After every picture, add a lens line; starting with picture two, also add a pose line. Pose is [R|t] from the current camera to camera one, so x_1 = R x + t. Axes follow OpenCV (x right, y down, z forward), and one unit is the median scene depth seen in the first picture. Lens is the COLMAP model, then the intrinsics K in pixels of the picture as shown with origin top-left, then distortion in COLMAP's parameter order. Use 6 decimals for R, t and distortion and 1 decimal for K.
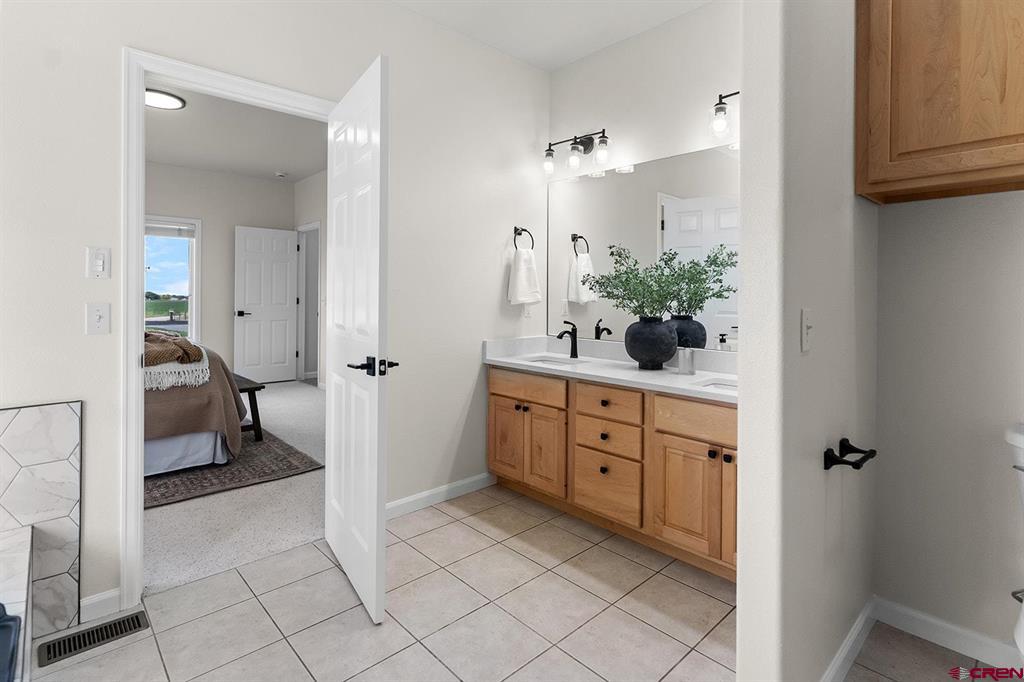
lens RADIAL K [[505.9, 0, 515.5], [0, 505.9, 295.3], [0, 0, 1]] dist [0.001647, -0.000084]
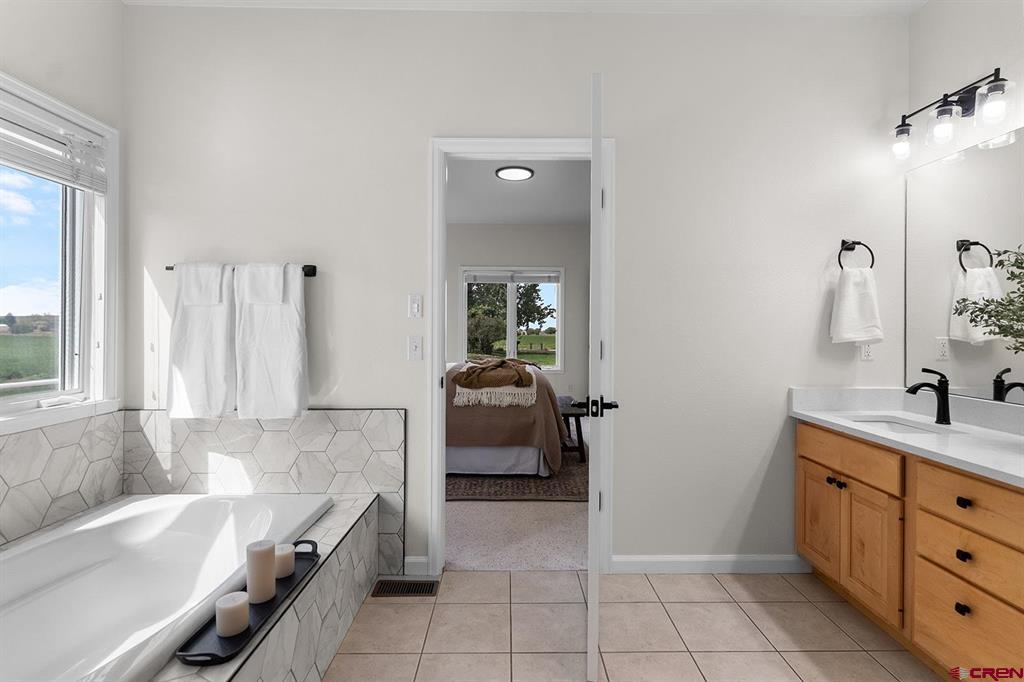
lens RADIAL K [[491.5, 0, 514.1], [0, 491.5, 328.1], [0, 0, 1]] dist [0.001415, 0.000025]
pose [[0.737083, -0.003078, -0.675795, 0.150760], [-0.000740, 0.999985, -0.005361, 0.000391], [0.675801, 0.004452, 0.737070, 0.145802]]
